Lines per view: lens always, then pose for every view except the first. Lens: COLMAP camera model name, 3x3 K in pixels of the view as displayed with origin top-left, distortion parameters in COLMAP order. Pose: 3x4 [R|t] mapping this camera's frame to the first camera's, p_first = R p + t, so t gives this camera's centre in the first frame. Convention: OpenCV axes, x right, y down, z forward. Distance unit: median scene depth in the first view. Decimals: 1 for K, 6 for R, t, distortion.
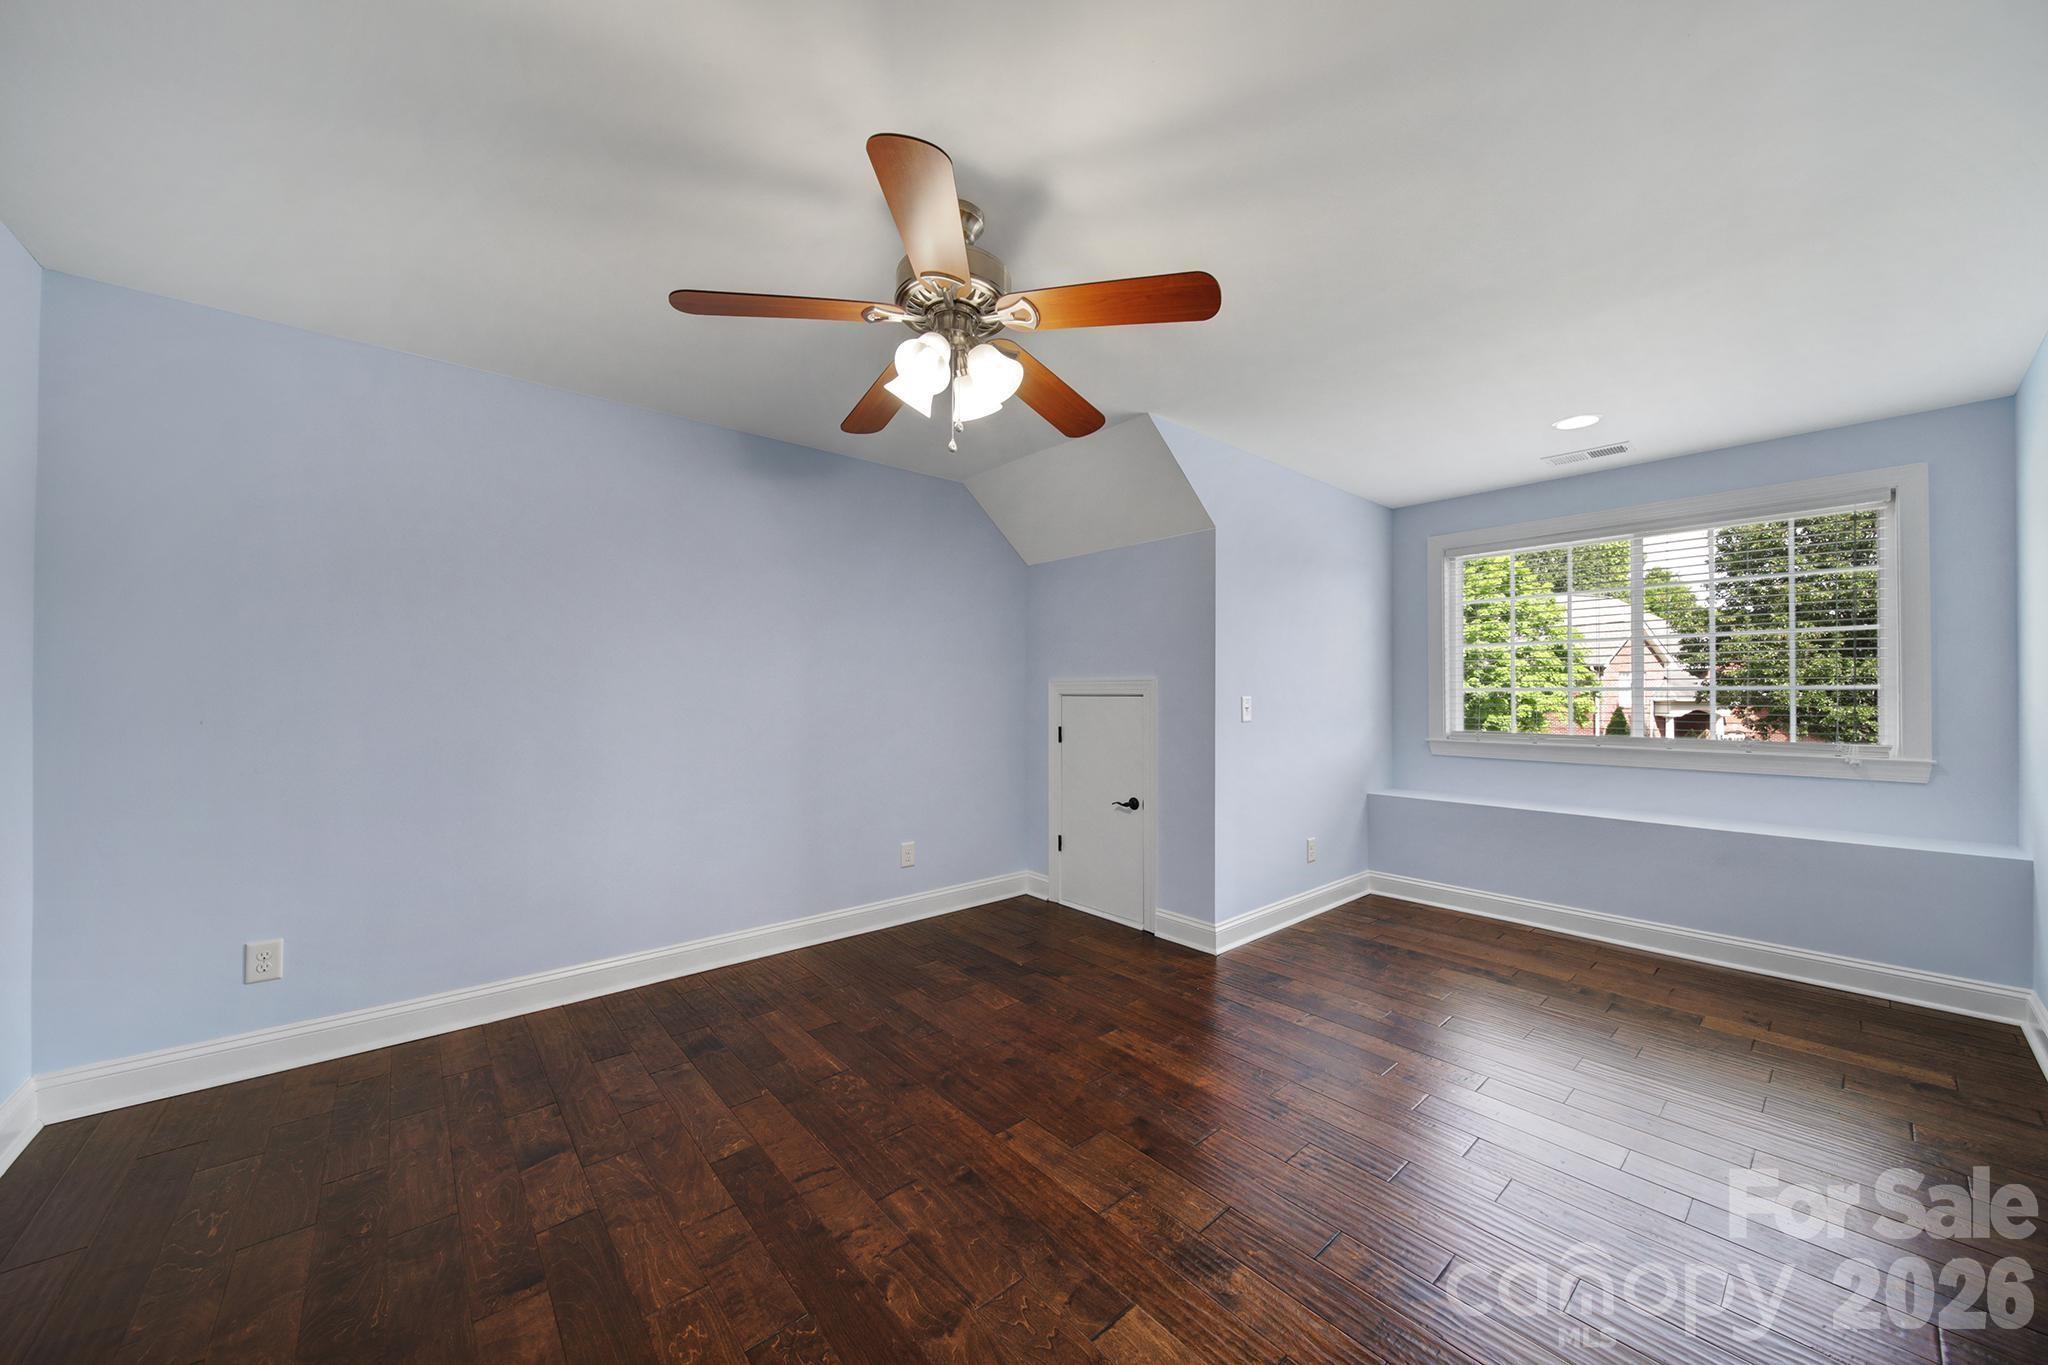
lens RADIAL K [[726.7, 0, 1020.1], [0, 726.7, 688.5], [0, 0, 1]] dist [0.007987, -0.000344]
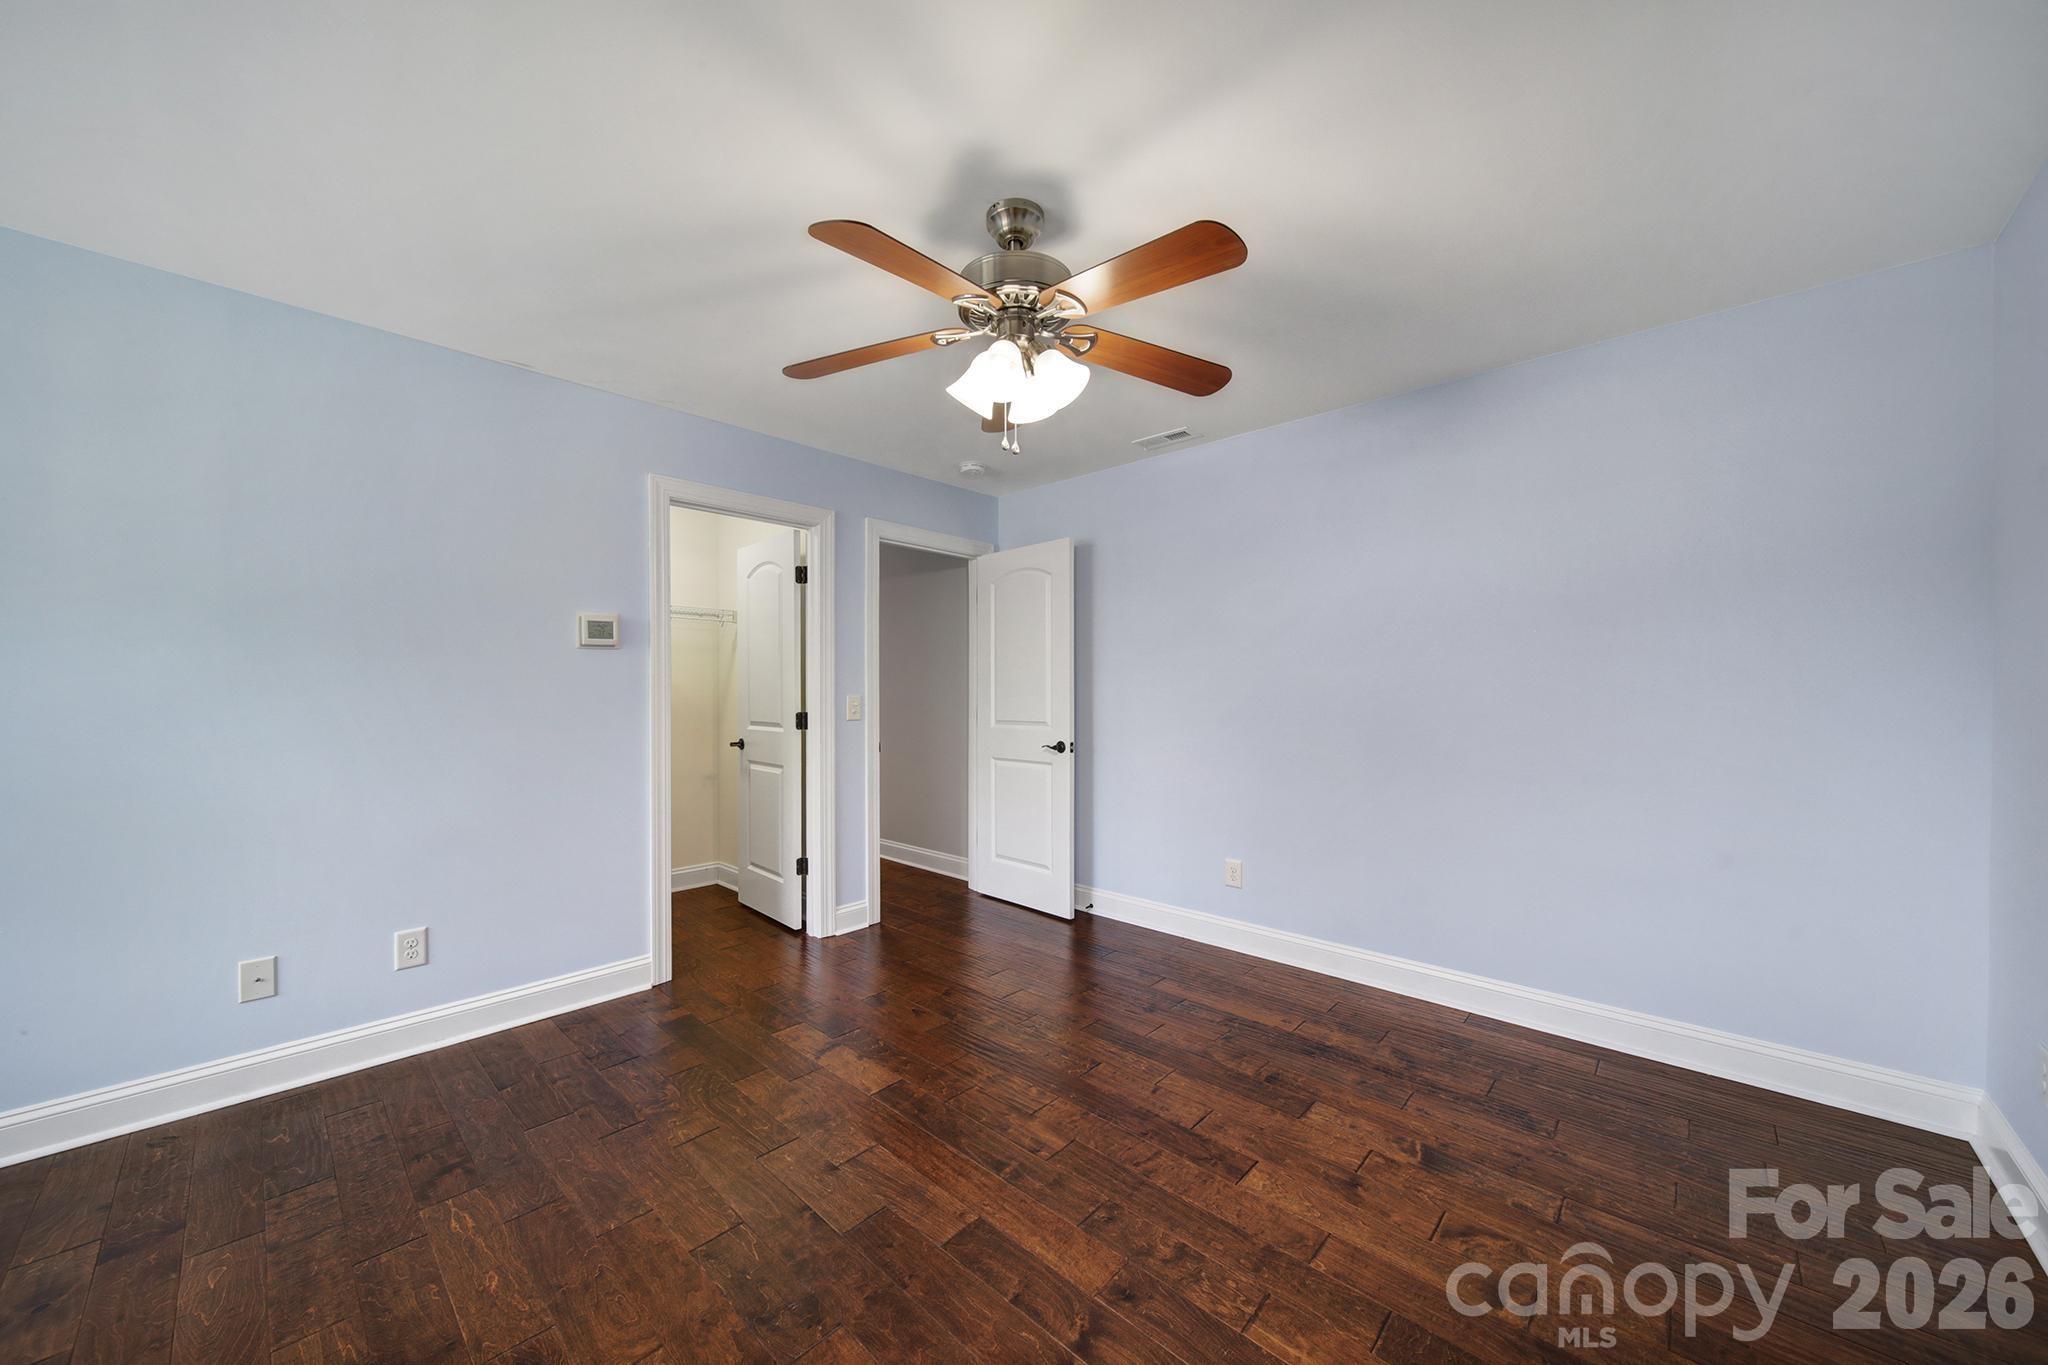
lens RADIAL K [[726.7, 0, 1020.4], [0, 726.7, 680.5], [0, 0, 1]] dist [0.007987, -0.000344]
pose [[-0.994053, 0.001914, -0.108883, 0.008431], [0.003002, 0.999947, -0.009833, -0.001275], [0.108859, -0.010101, -0.994006, 2.008699]]
